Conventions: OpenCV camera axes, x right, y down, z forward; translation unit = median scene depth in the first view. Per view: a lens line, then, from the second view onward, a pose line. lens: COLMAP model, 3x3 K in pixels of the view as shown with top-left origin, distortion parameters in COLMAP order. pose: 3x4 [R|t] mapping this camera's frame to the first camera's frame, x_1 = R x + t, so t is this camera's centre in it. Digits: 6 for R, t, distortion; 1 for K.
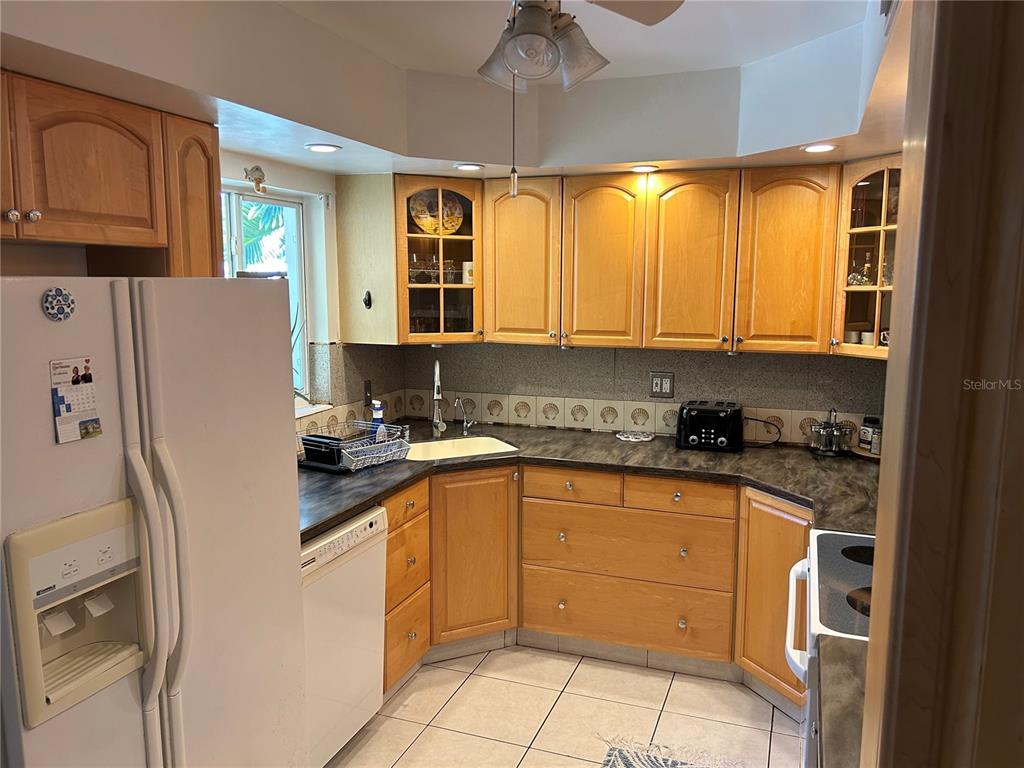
lens RADIAL K [[766.5, 0, 512.0], [0, 766.5, 384.0], [0, 0, 1]] dist [0.118044, -0.235421]
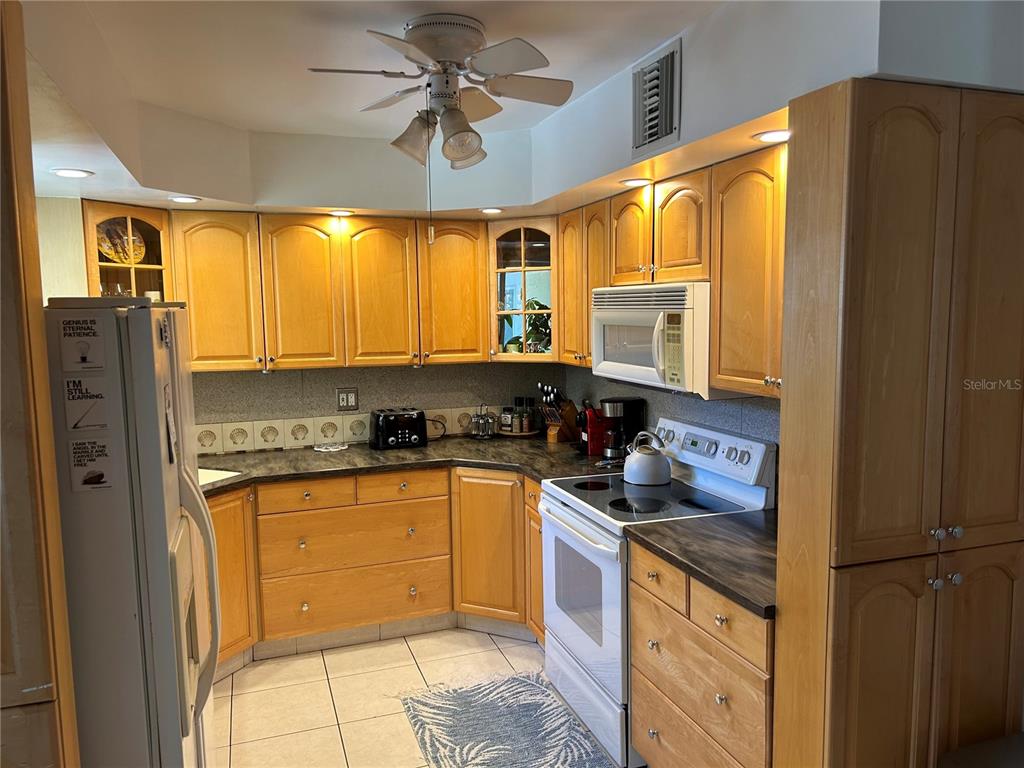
lens RADIAL K [[766.5, 0, 512.0], [0, 766.5, 384.0], [0, 0, 1]] dist [0.118044, -0.235421]
pose [[0.768380, -0.075878, 0.635480, -0.376645], [0.101597, 0.994817, -0.004060, 0.008726], [-0.631879, 0.067683, 0.772106, -0.043477]]
